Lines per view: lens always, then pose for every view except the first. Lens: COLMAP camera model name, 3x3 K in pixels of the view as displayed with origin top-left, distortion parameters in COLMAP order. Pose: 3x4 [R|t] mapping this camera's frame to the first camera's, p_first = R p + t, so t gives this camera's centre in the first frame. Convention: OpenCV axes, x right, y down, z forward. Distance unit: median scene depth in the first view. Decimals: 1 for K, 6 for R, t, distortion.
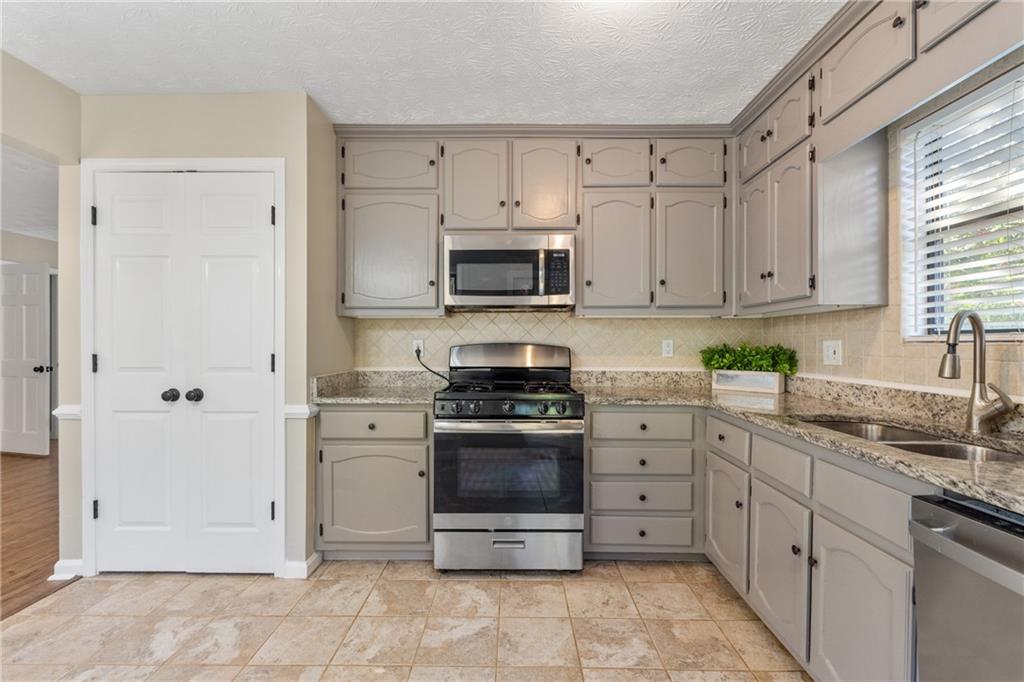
lens RADIAL K [[456.2, 0, 509.8], [0, 456.2, 346.0], [0, 0, 1]] dist [-0.004695, -0.000125]
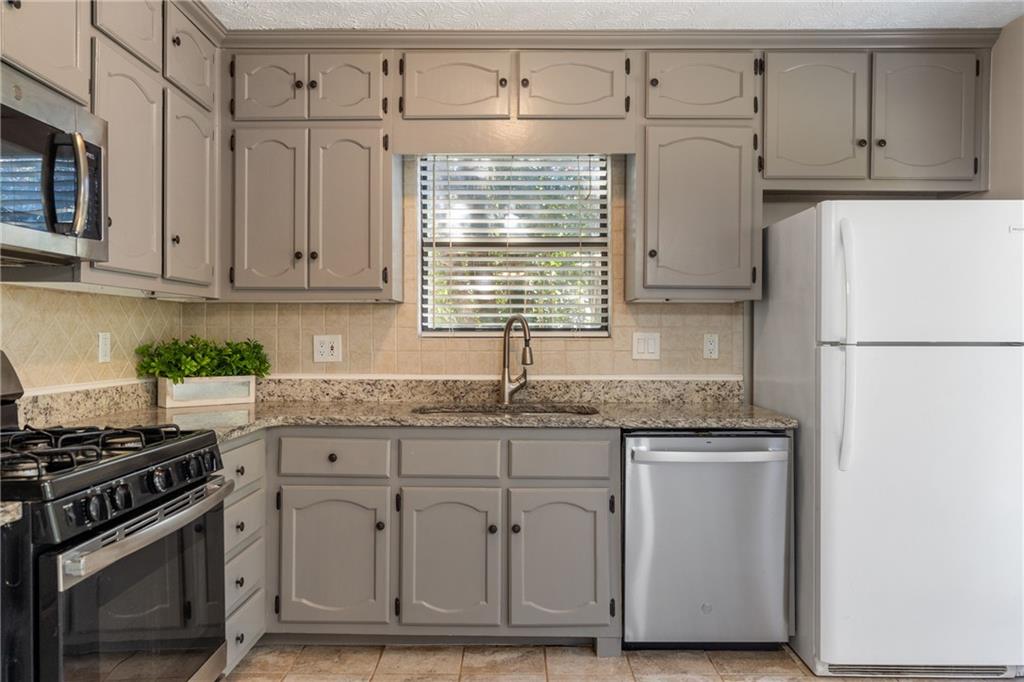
lens RADIAL K [[706.4, 0, 508.7], [0, 706.4, 338.3], [0, 0, 1]] dist [-0.002873, 0.000183]
pose [[0.008863, -0.005498, 0.999946, -0.804990], [0.003861, 0.999978, 0.005464, -0.013761], [-0.999953, 0.003812, 0.008884, 0.717992]]
